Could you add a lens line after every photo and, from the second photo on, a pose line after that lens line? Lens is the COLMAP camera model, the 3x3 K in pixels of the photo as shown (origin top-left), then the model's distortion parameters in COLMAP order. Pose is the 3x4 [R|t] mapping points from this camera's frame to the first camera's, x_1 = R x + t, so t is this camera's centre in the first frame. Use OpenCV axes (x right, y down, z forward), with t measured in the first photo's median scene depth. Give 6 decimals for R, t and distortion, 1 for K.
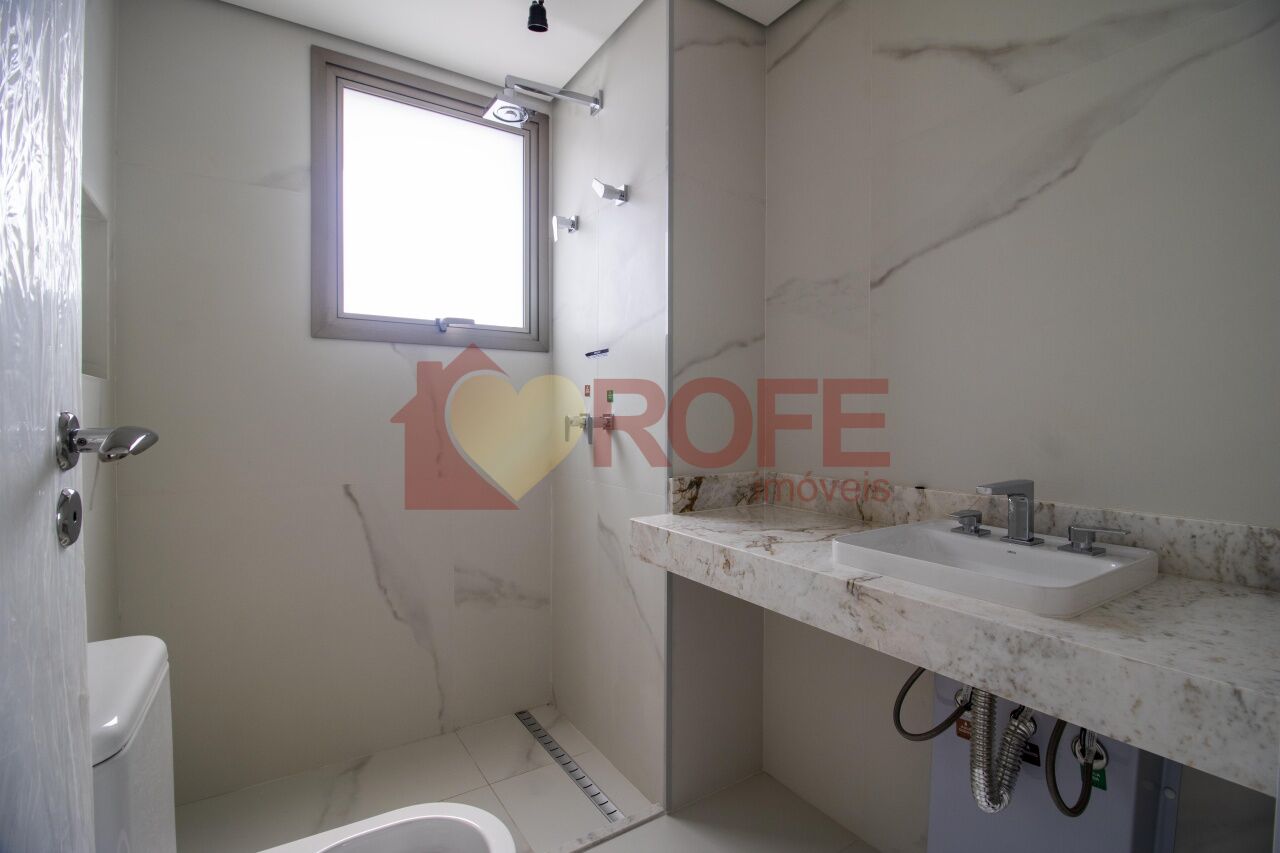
lens RADIAL K [[588.5, 0, 639.9], [0, 588.5, 425.5], [0, 0, 1]] dist [-0.002373, -0.026041]
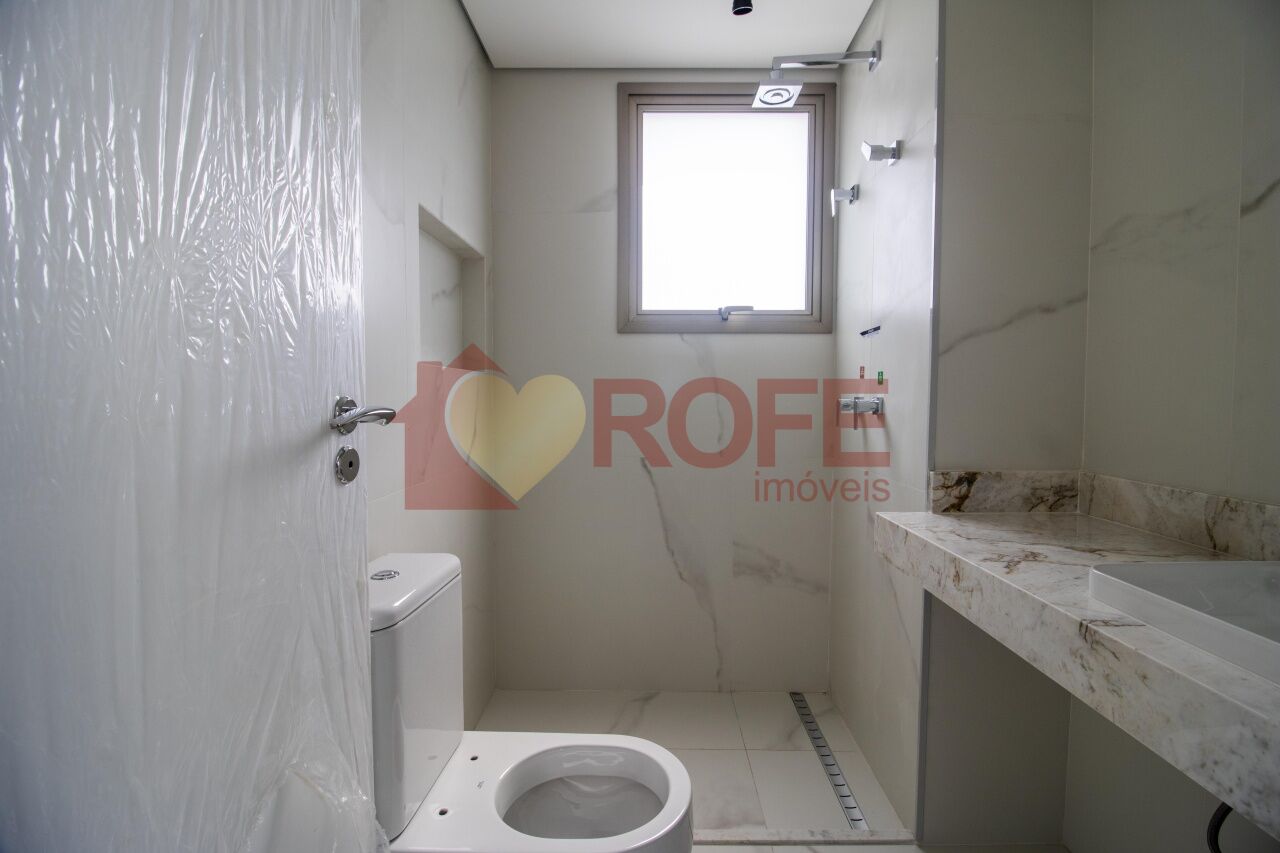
lens RADIAL K [[581.8, 0, 640.0], [0, 581.8, 426.5], [0, 0, 1]] dist [-0.012165, -0.011332]
pose [[0.824210, 0.028146, -0.565585, 0.177400], [-0.010742, 0.999361, 0.034079, -0.001323], [0.566183, -0.022013, 0.823986, 0.051758]]
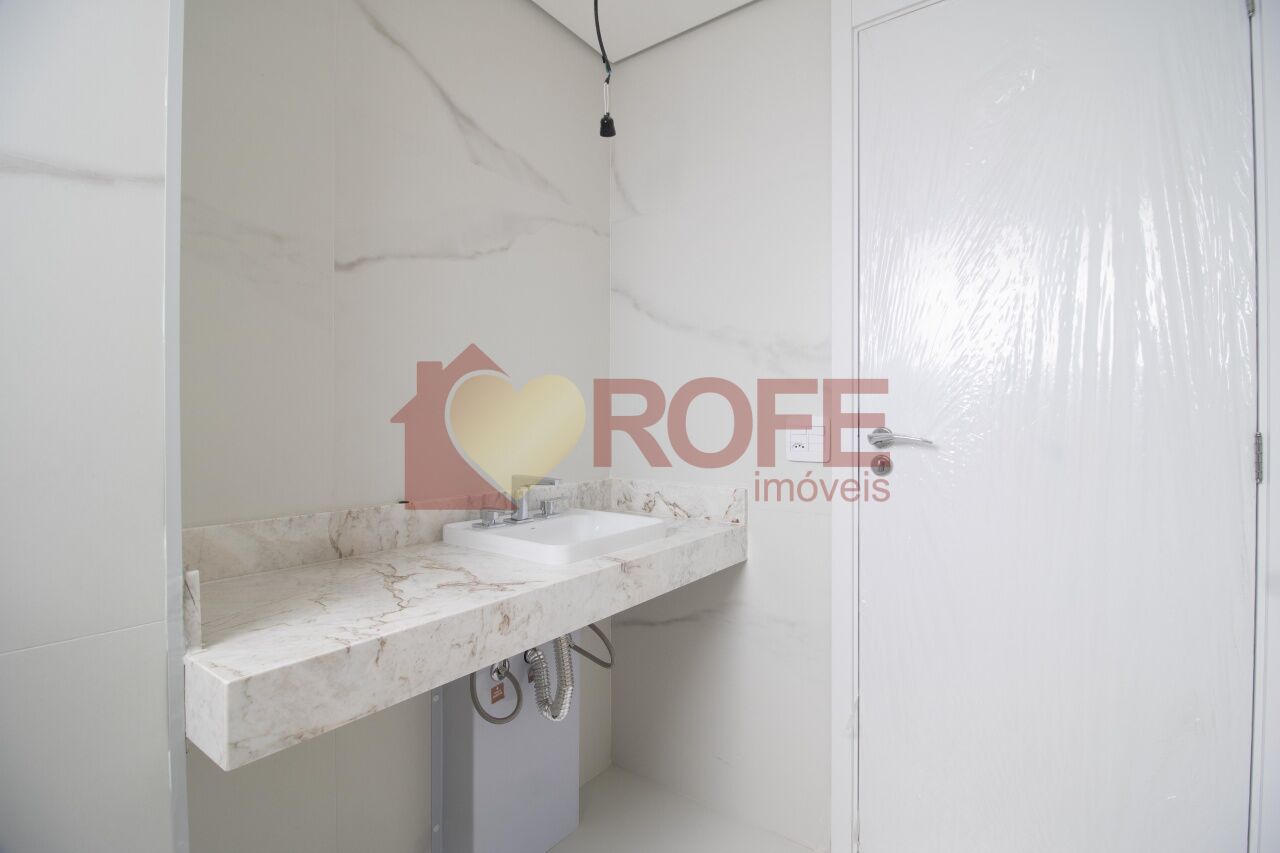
lens RADIAL K [[588.6, 0, 654.5], [0, 588.6, 425.9], [0, 0, 1]] dist [-0.012895, -0.000302]
pose [[-0.370854, -0.002895, 0.928686, -0.477553], [0.016623, 0.999814, 0.009755, -0.017744], [-0.928542, 0.019055, -0.370737, 0.825379]]
